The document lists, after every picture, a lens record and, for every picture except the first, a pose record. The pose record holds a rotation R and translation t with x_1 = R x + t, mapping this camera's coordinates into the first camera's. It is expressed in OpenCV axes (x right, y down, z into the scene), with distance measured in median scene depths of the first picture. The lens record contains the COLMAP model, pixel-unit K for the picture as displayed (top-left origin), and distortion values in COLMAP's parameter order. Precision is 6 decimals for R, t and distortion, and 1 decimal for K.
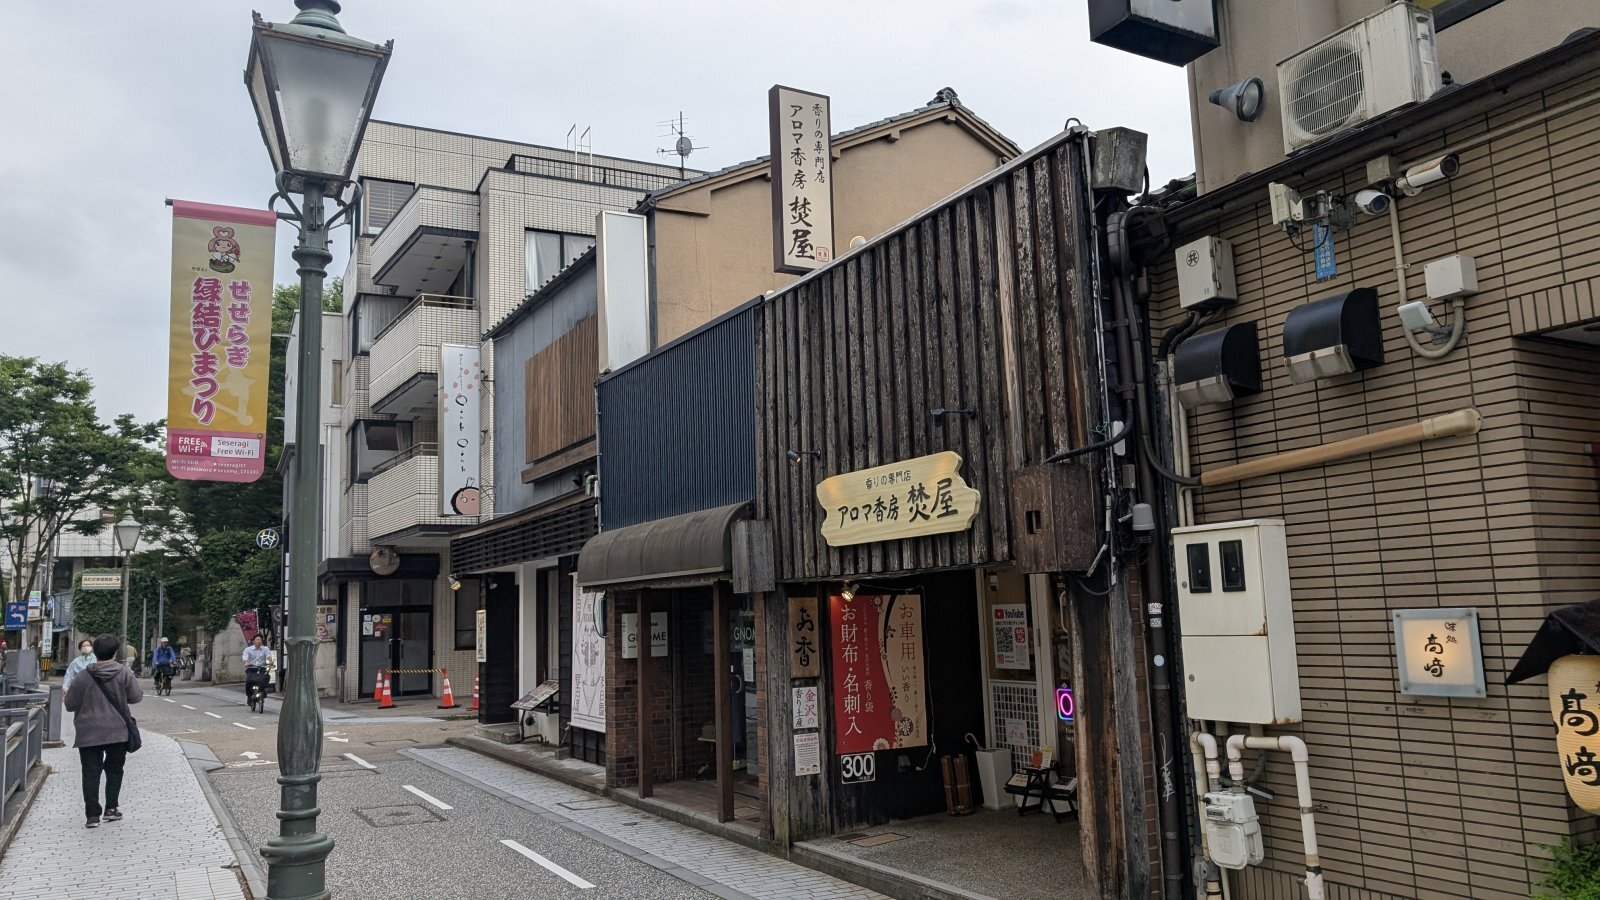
lens RADIAL K [[1137.4, 0, 800.0], [0, 1137.4, 450.0], [0, 0, 1]] dist [-0.001454, -0.000453]
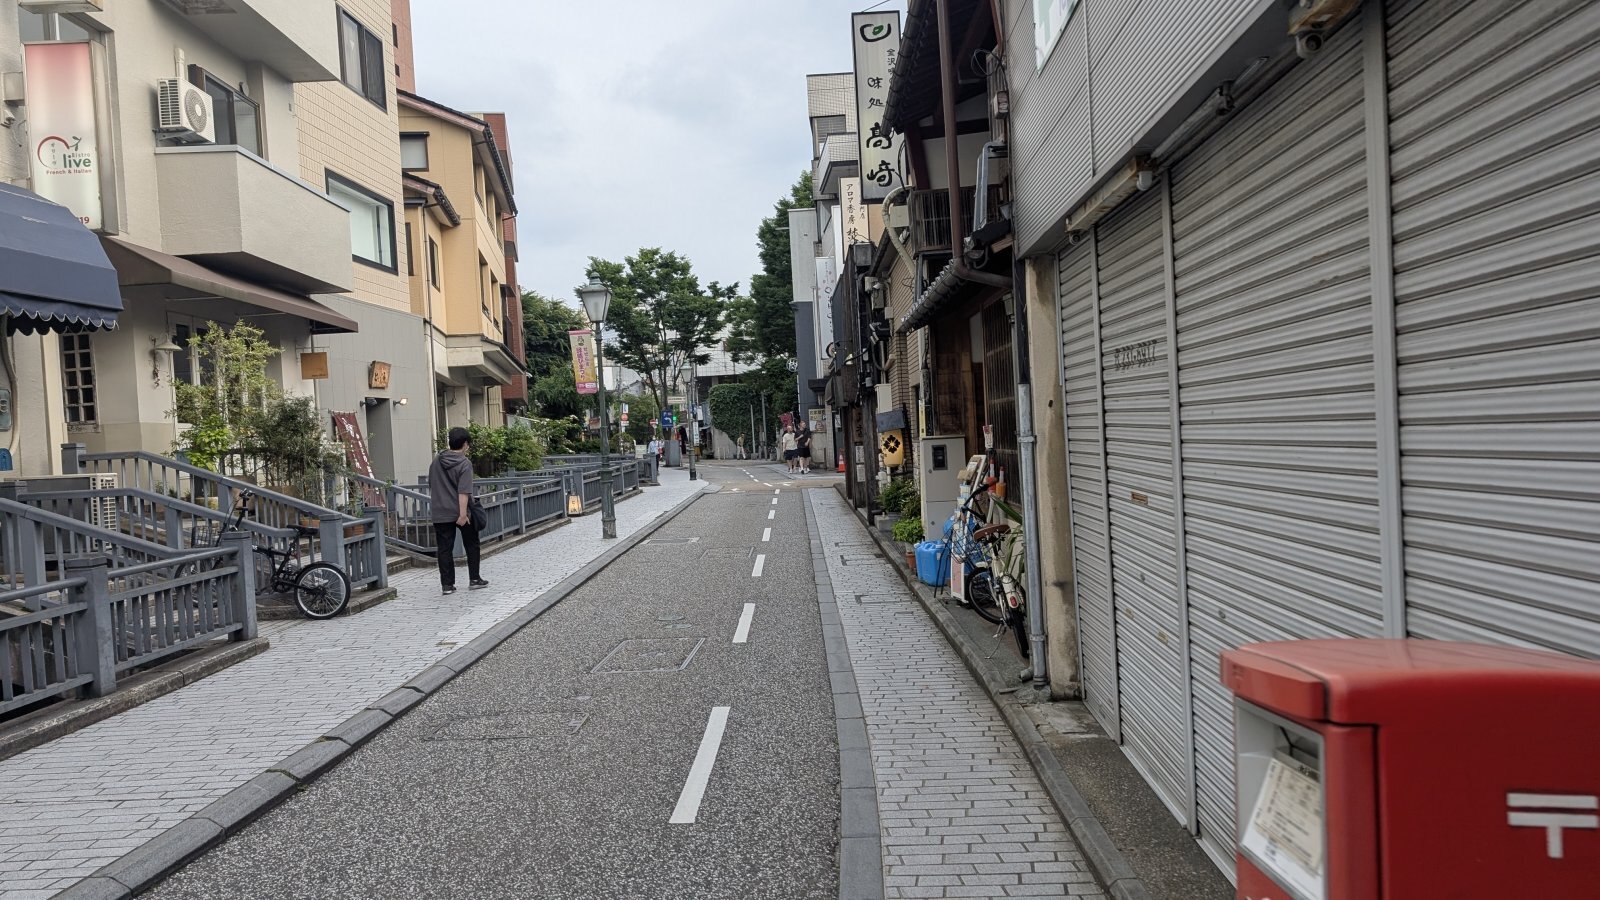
lens RADIAL K [[1271.7, 0, 800.0], [0, 1271.7, 450.0], [0, 0, 1]] dist [0.071516, -0.167610]
pose [[0.852618, -0.002669, -0.522527, 0.401619], [0.094944, 0.984132, 0.149896, -0.059628], [0.513836, -0.177415, 0.839343, -0.402035]]
